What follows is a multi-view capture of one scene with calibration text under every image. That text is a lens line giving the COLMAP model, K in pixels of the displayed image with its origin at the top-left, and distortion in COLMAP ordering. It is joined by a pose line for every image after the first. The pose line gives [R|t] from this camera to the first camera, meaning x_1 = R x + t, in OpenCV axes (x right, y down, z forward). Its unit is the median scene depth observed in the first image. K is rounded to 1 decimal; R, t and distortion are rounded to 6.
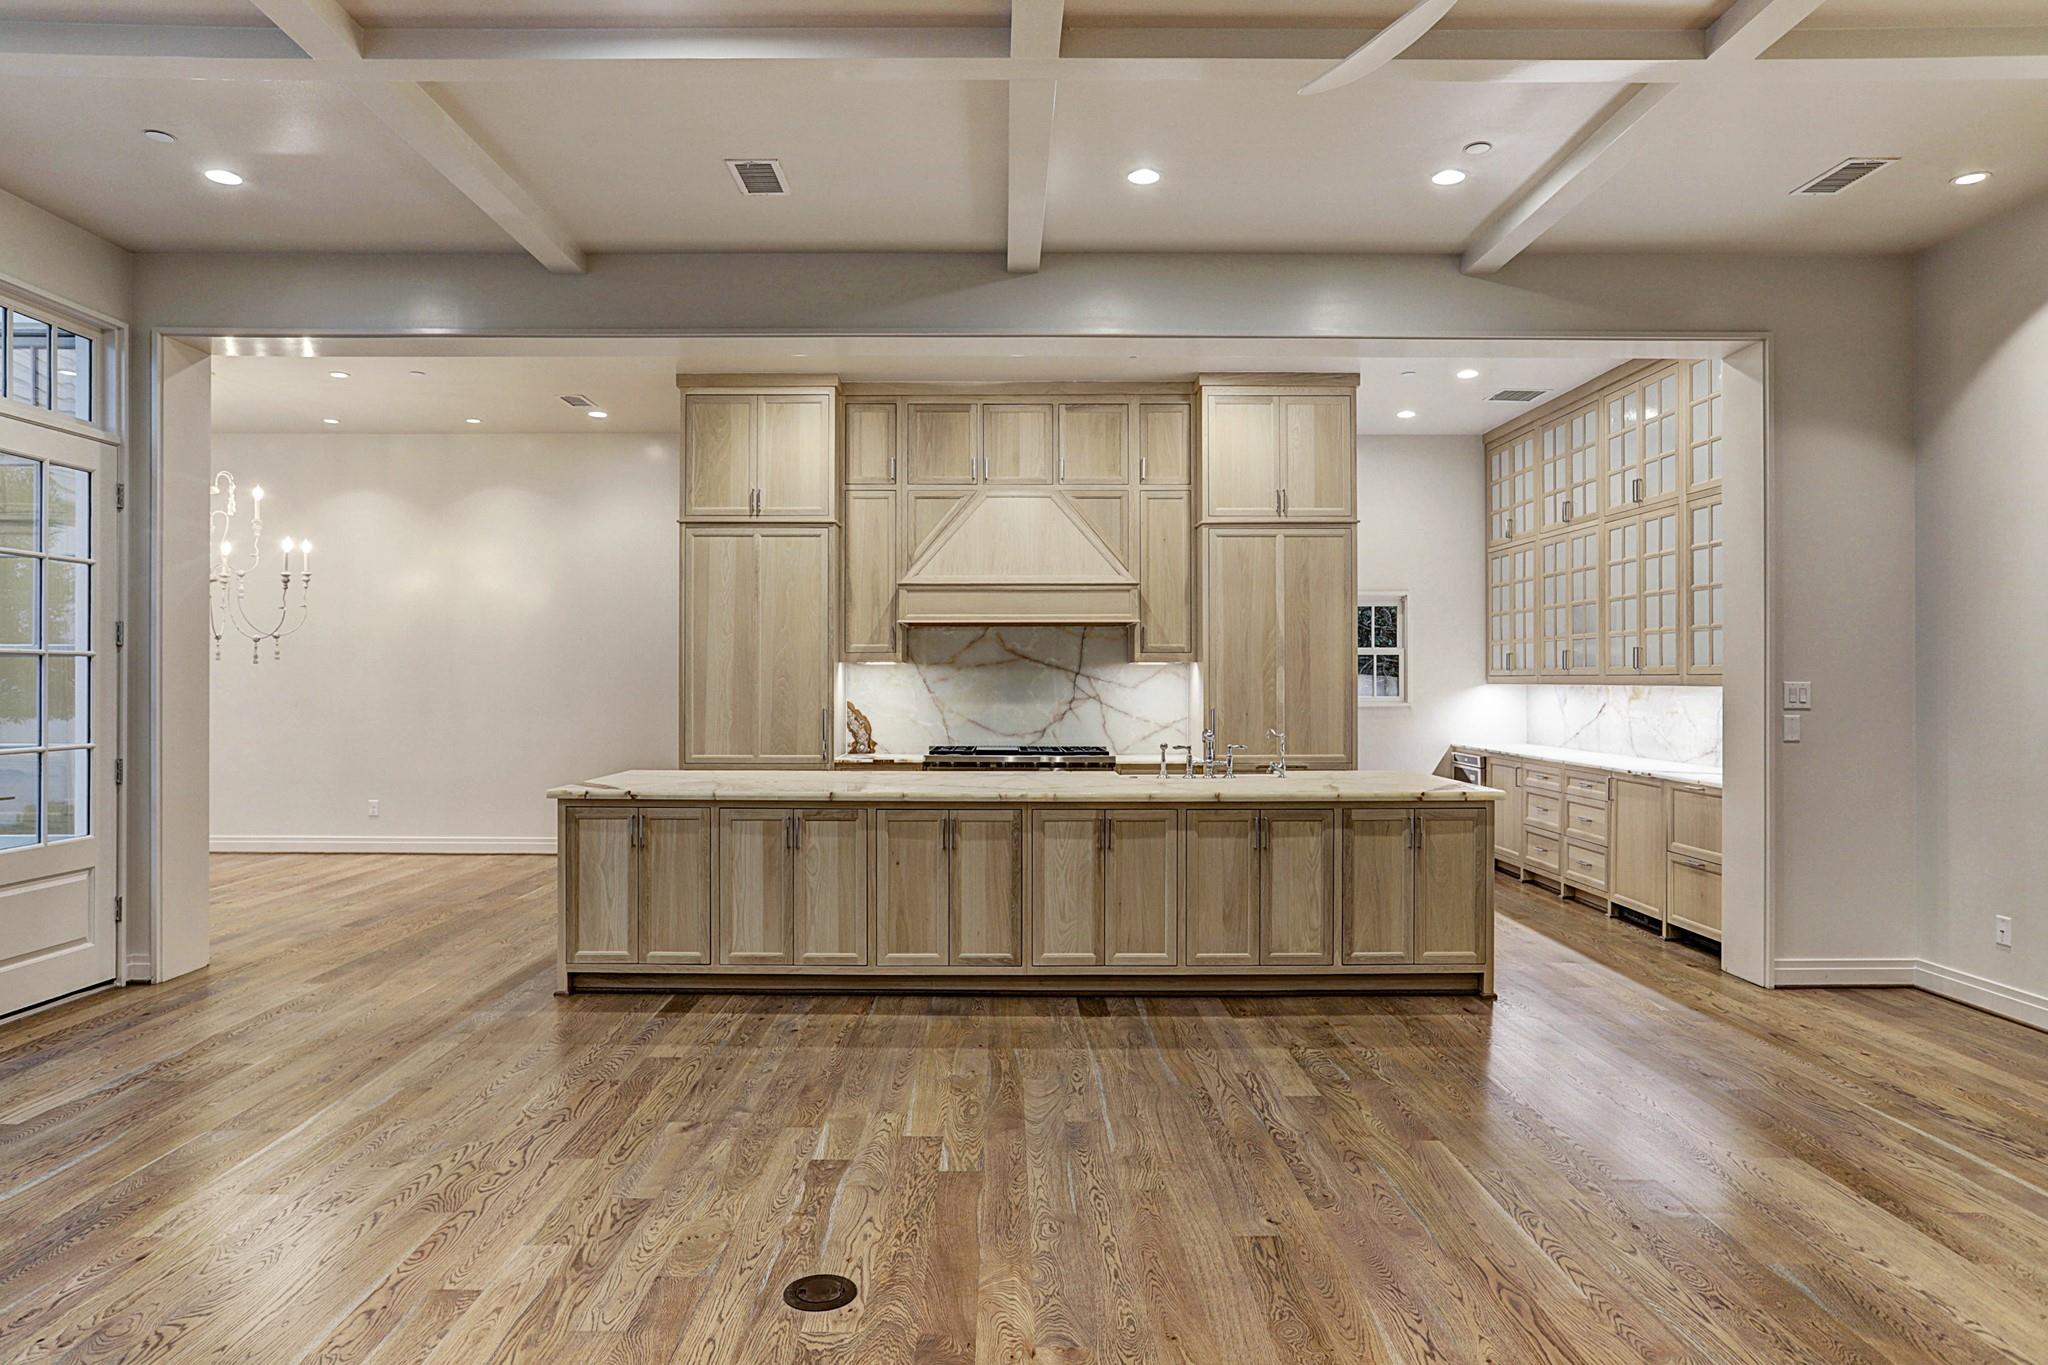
lens RADIAL K [[1308.8, 0, 1024.0], [0, 1308.8, 682.5], [0, 0, 1]] dist [-0.050204, 0.050597]
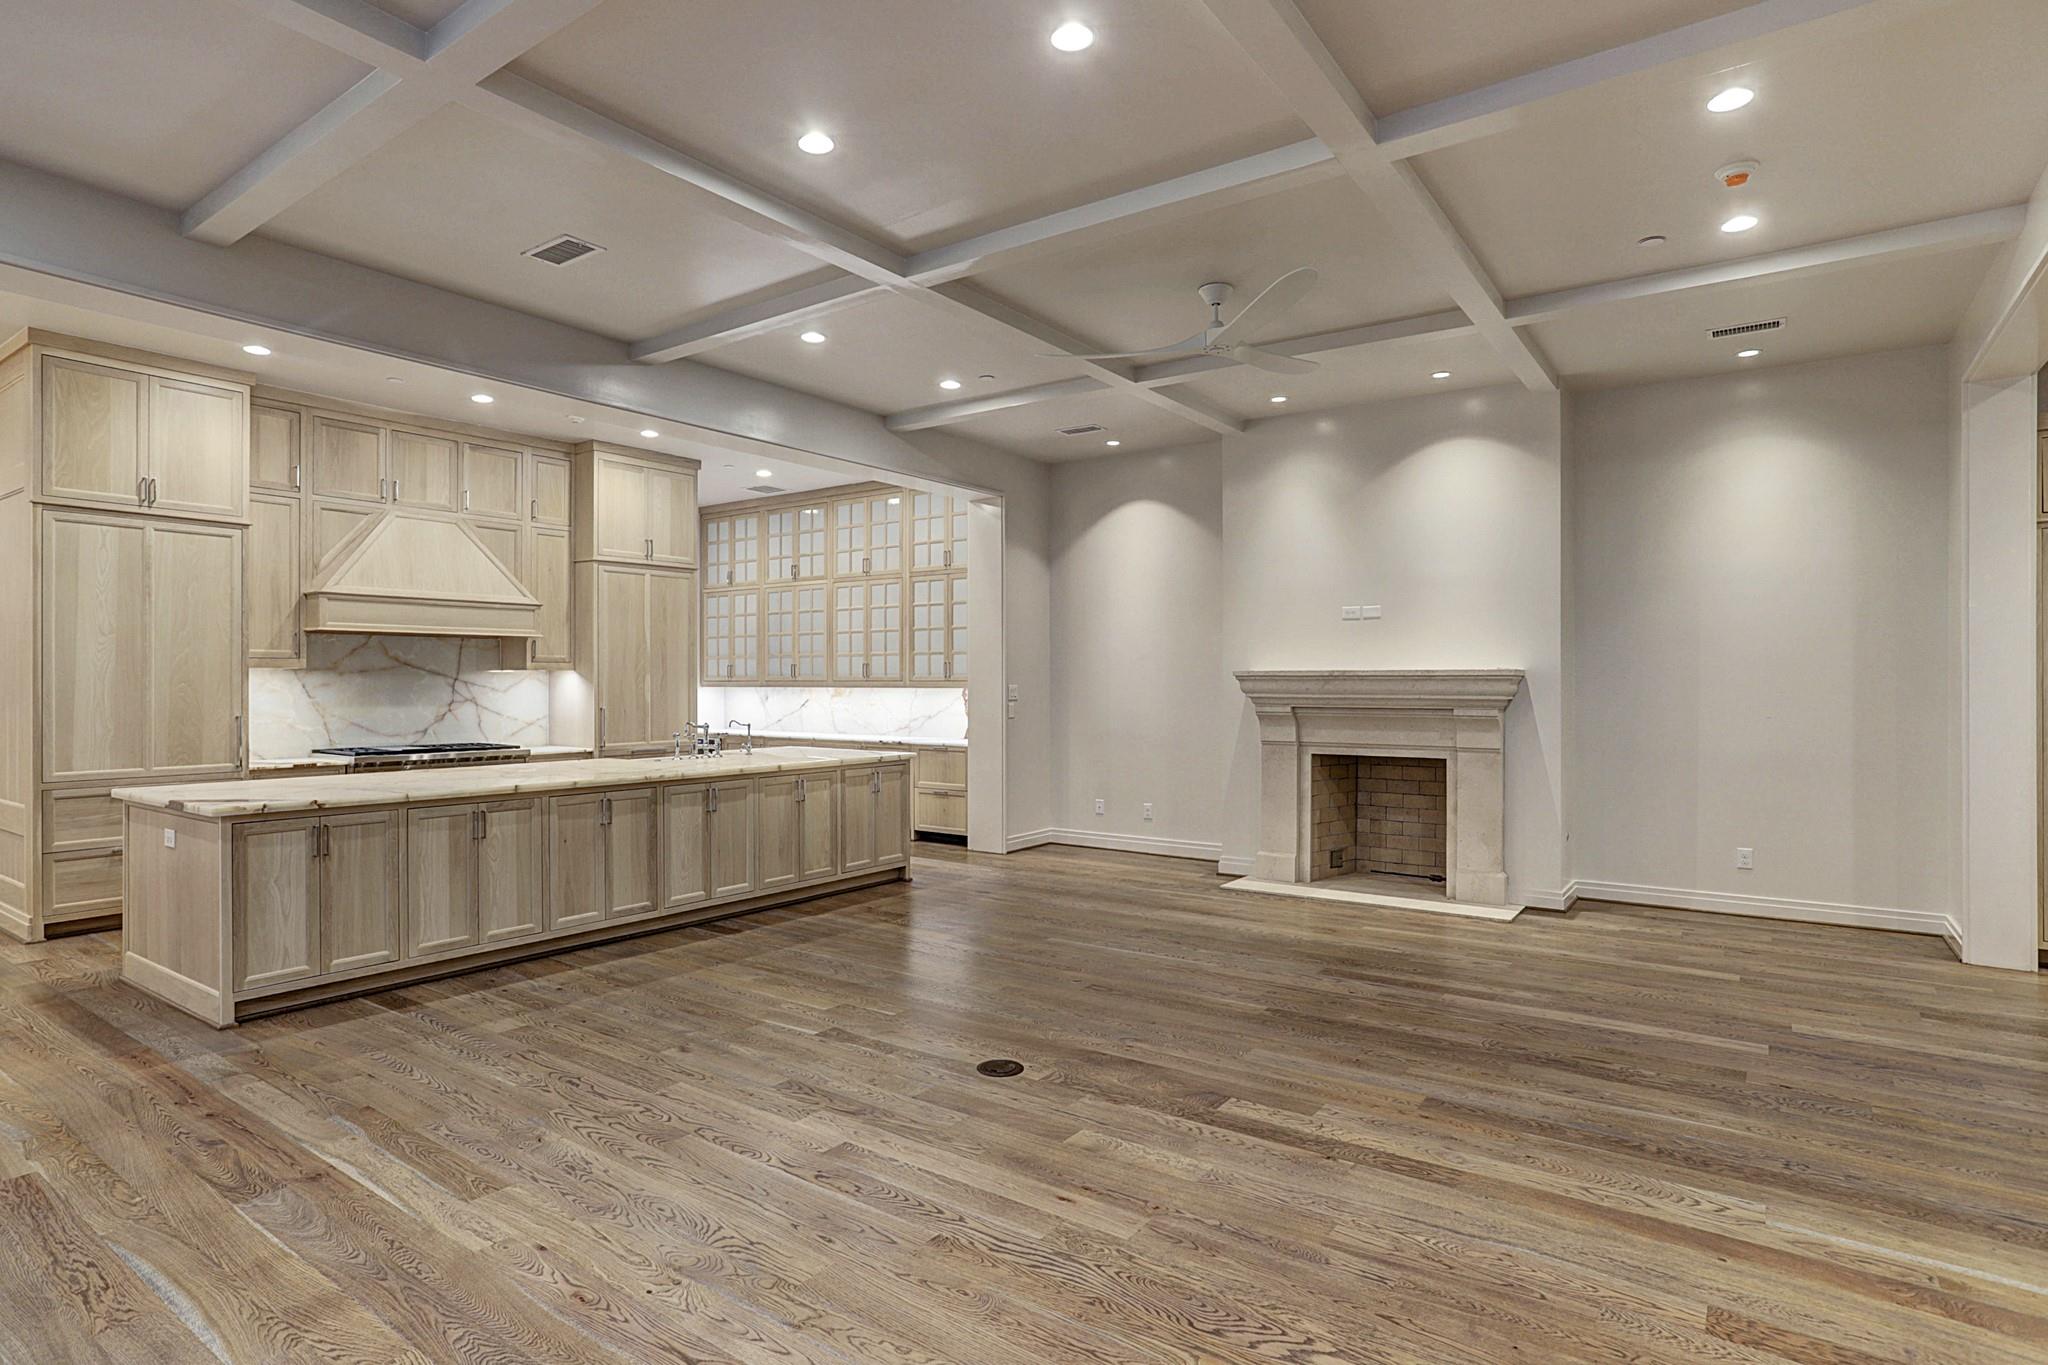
lens RADIAL K [[1061.5, 0, 1017.0], [0, 1061.5, 681.3], [0, 0, 1]] dist [-0.060873, 0.042361]
pose [[0.587706, -0.000205, 0.809075, -0.622715], [0.002894, 0.999994, -0.001849, -0.003222], [-0.809070, 0.003428, 0.587703, 0.111258]]
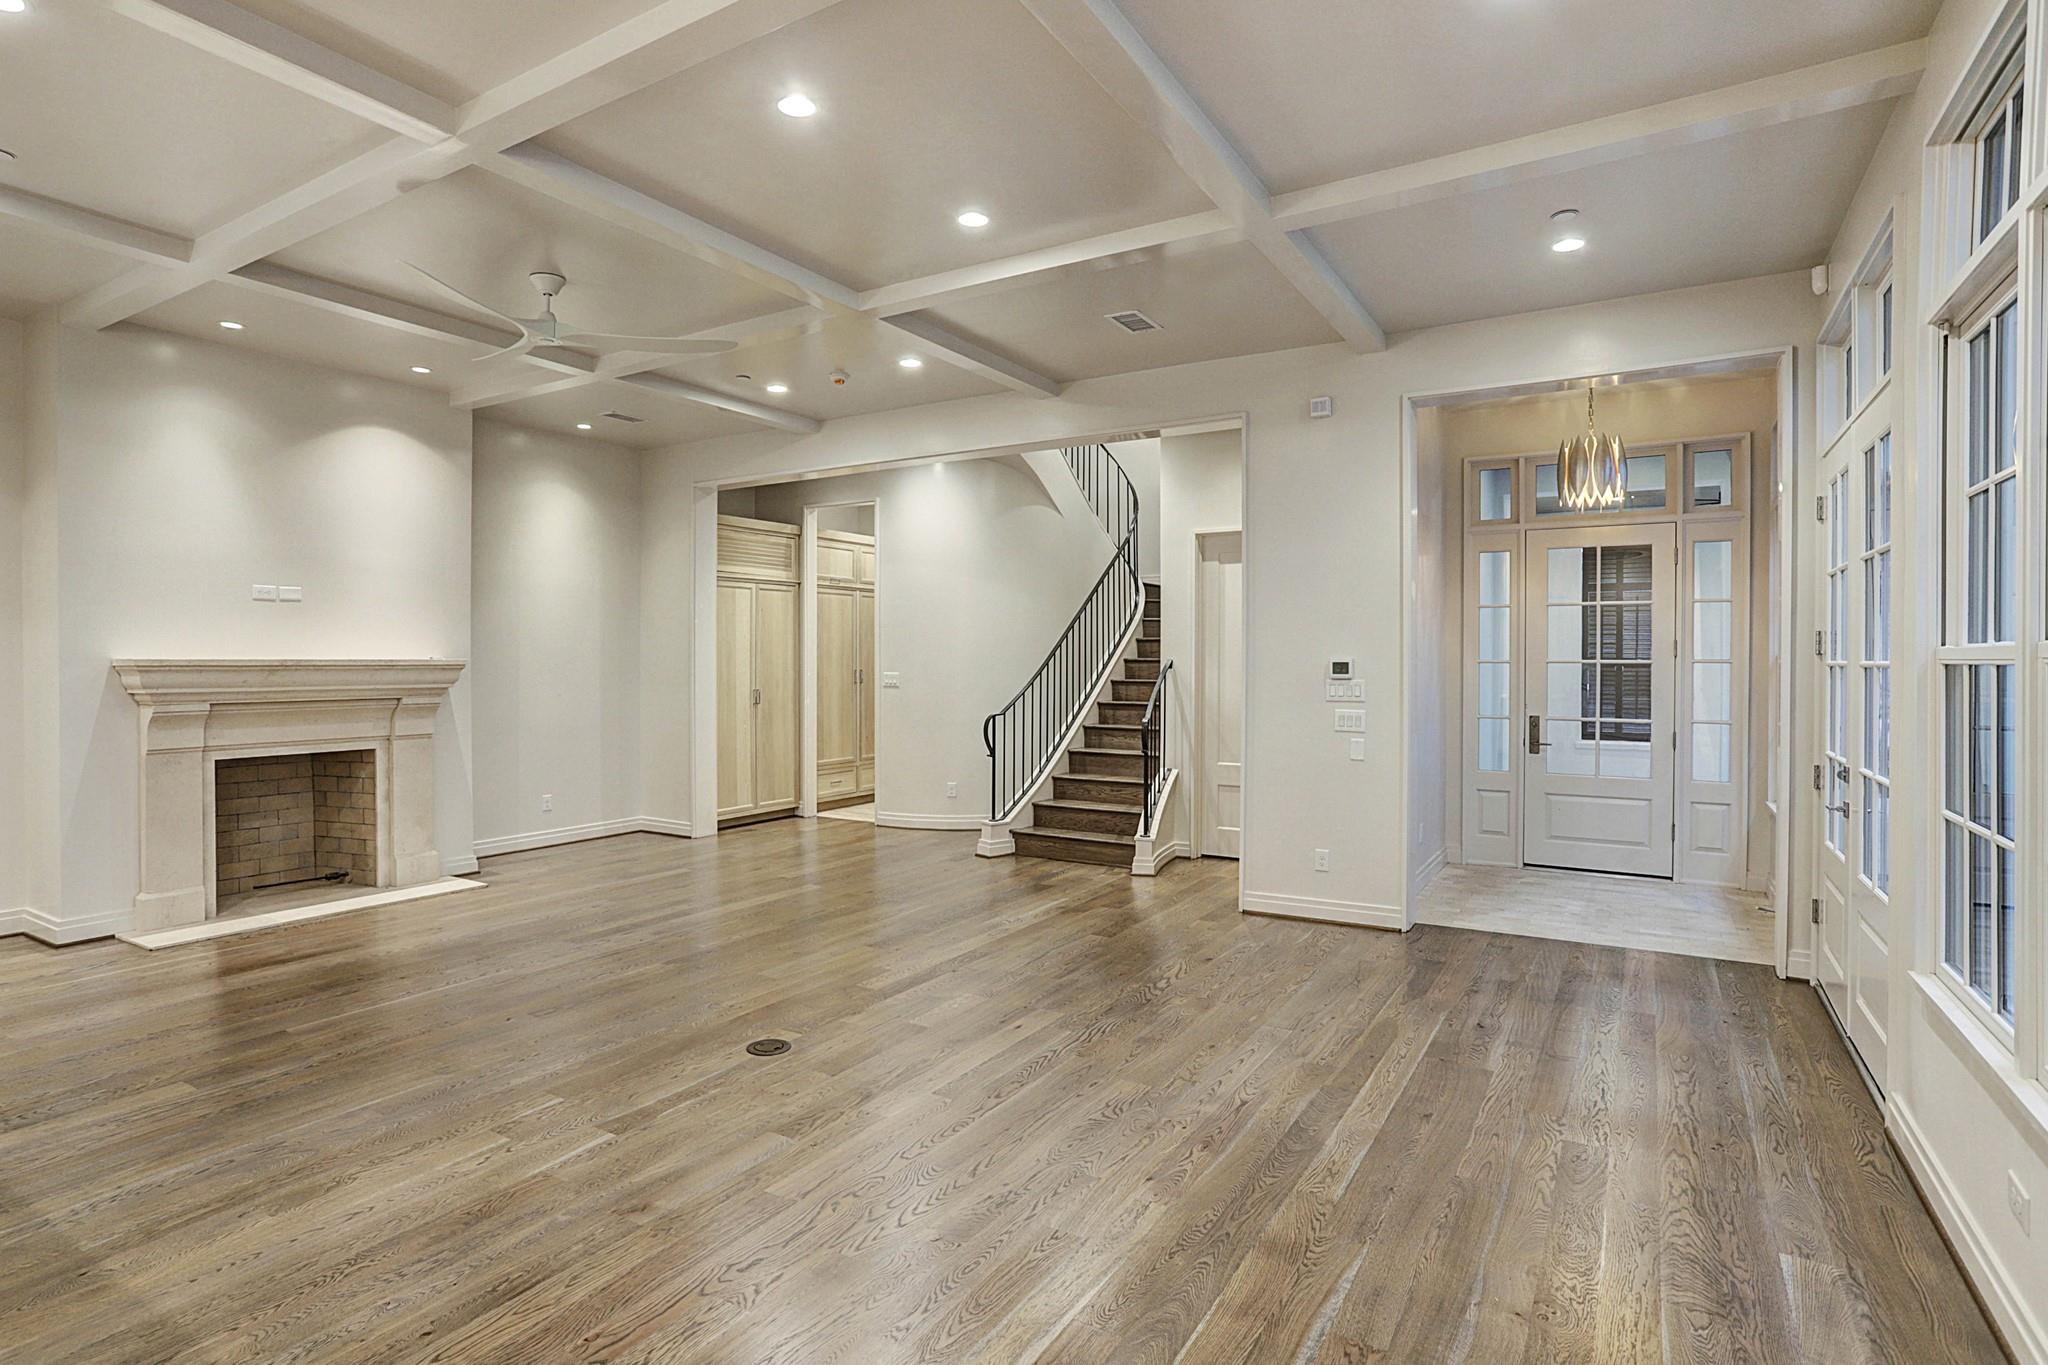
lens RADIAL K [[1061.5, 0, 1017.0], [0, 1061.5, 681.3], [0, 0, 1]] dist [-0.060873, 0.042361]
pose [[-0.853340, -0.013234, 0.521187, -0.590645], [-0.002172, 0.999759, 0.021830, -0.018598], [-0.521350, 0.017497, -0.853163, 1.031726]]
